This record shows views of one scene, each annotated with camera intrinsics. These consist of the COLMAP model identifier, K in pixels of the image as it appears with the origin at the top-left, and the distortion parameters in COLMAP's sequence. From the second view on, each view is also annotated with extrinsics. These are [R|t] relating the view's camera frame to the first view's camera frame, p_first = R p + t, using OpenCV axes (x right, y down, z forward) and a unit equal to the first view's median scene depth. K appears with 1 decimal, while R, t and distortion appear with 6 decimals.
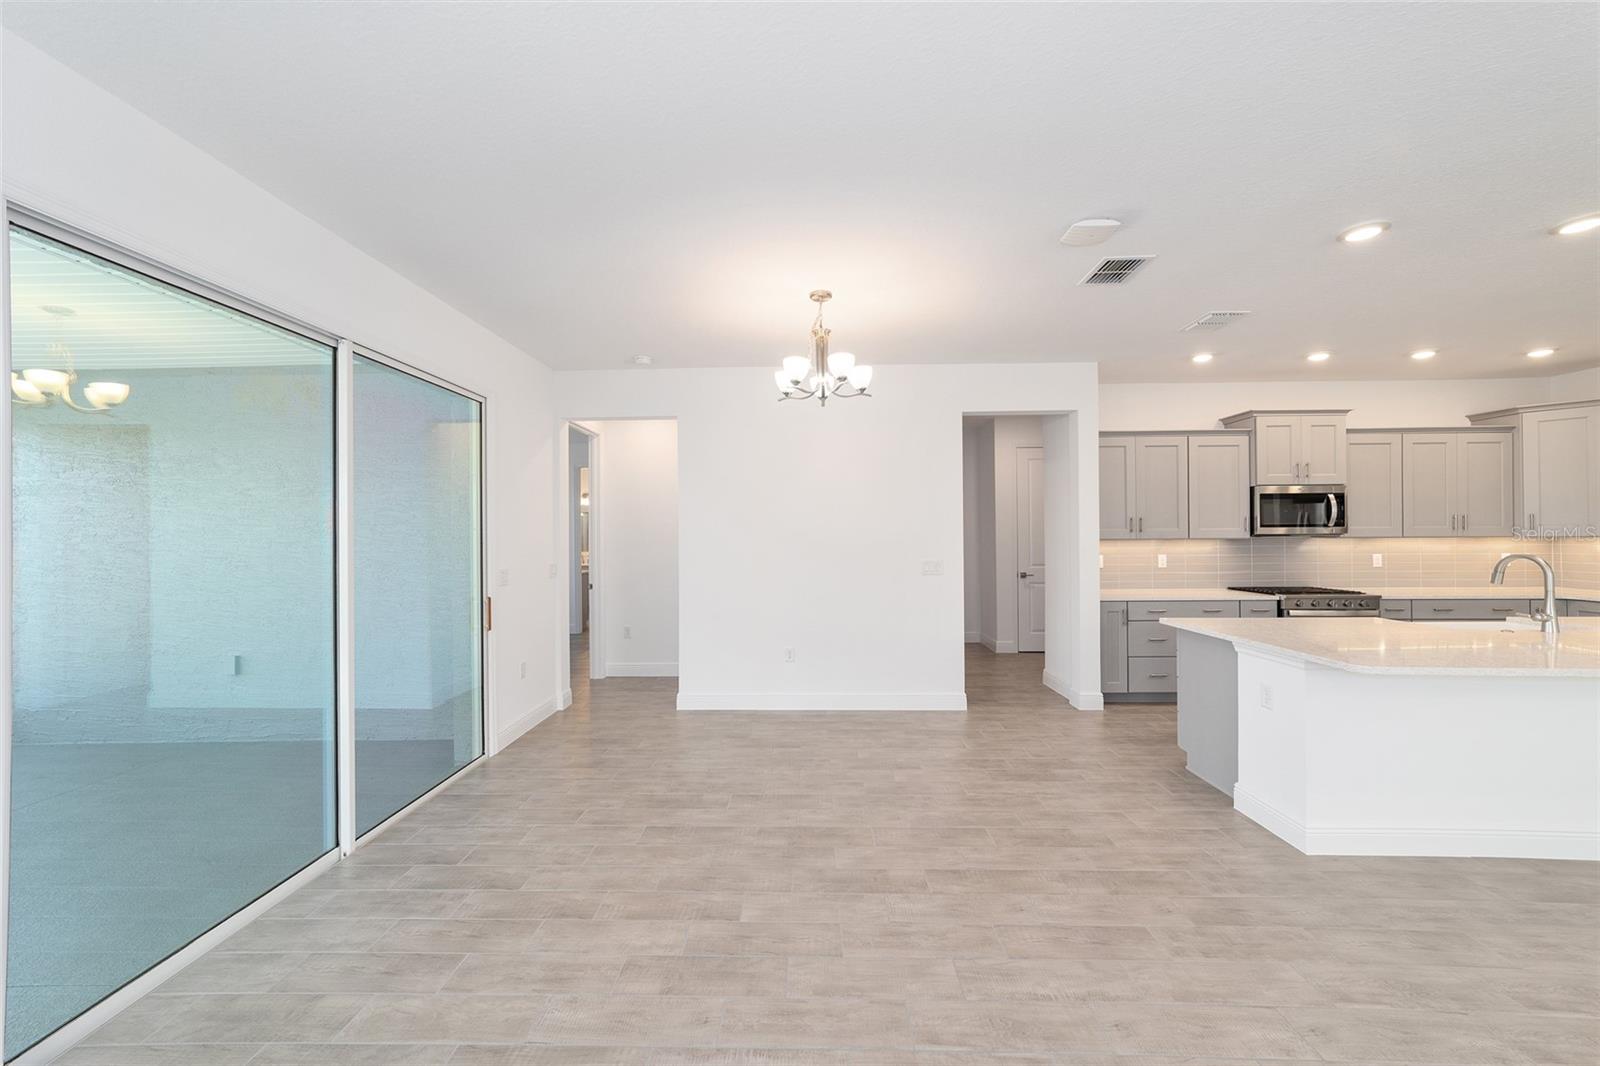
lens RADIAL K [[630.6, 0, 800.0], [0, 630.6, 533.0], [0, 0, 1]] dist [-0.035857, 0.010342]
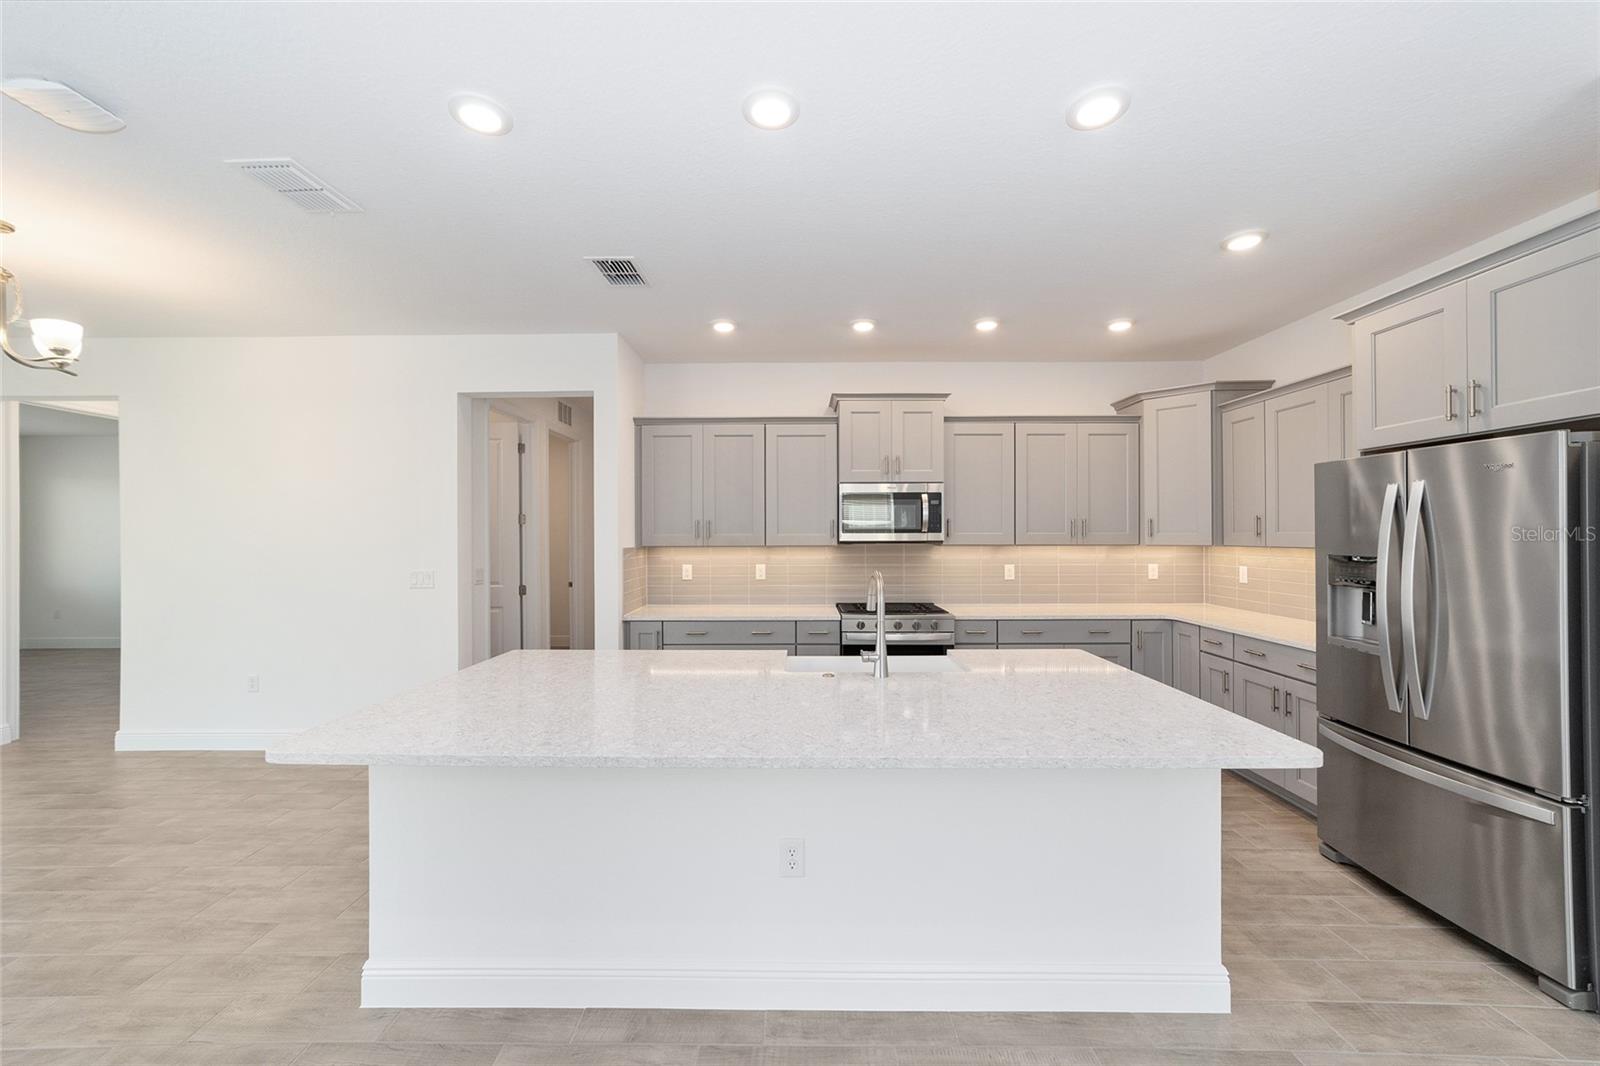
lens RADIAL K [[630.6, 0, 800.0], [0, 630.6, 533.0], [0, 0, 1]] dist [-0.035857, 0.010342]
pose [[0.998824, 0.004784, 0.048249, 0.646014], [-0.004288, 0.999937, -0.010382, 0.000429], [-0.048295, 0.010162, 0.998781, 0.151064]]
